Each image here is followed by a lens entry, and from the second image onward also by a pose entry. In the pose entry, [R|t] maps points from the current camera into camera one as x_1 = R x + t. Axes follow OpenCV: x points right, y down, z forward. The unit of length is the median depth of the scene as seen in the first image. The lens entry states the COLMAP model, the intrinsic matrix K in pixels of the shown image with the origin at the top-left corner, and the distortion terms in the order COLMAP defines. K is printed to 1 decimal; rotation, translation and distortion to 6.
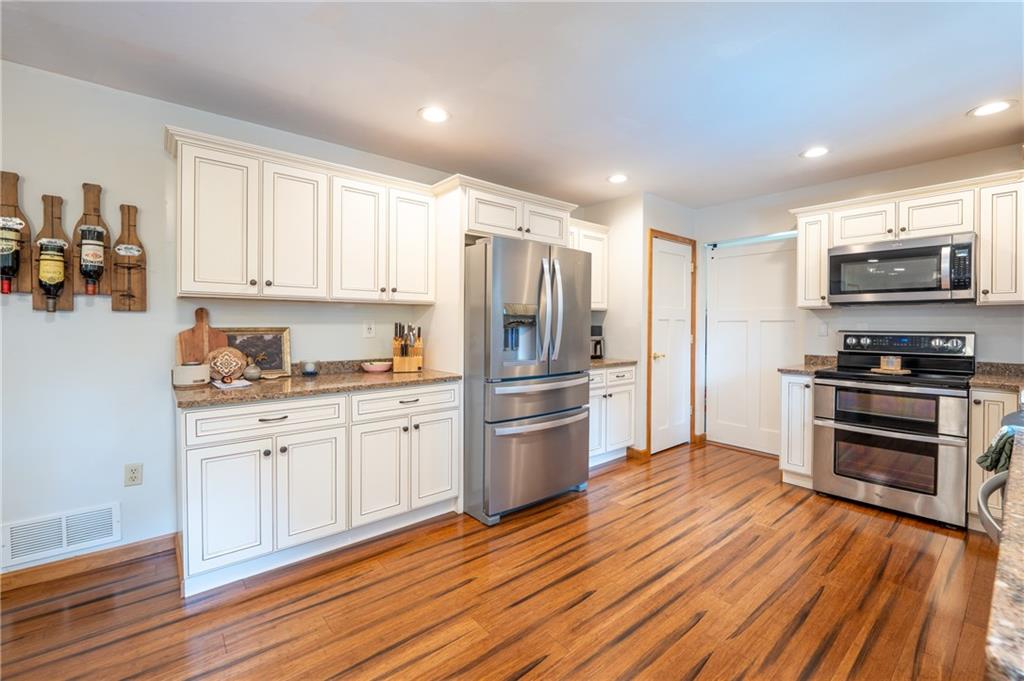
lens RADIAL K [[418.7, 0, 494.8], [0, 418.7, 323.8], [0, 0, 1]] dist [-0.004848, -0.001305]
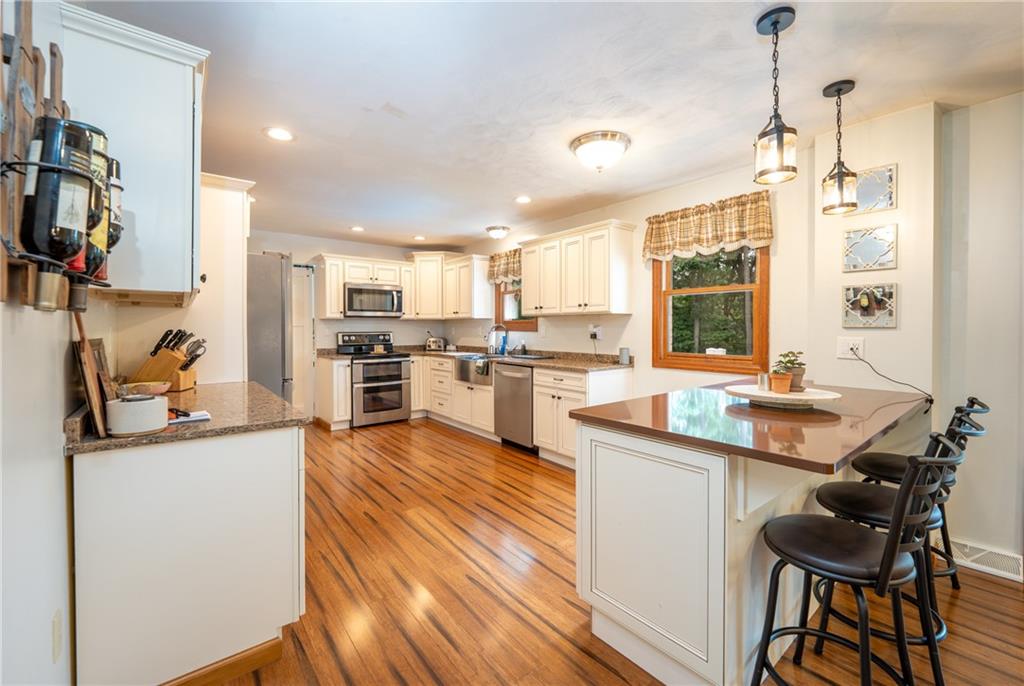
lens RADIAL K [[448.3, 0, 512.0], [0, 448.3, 337.3], [0, 0, 1]] dist [0.002301, -0.000752]
pose [[0.017515, -0.026733, 0.999489, -1.103962], [0.005192, 0.999631, 0.026646, -0.009270], [-0.999833, 0.004722, 0.017647, 0.342972]]
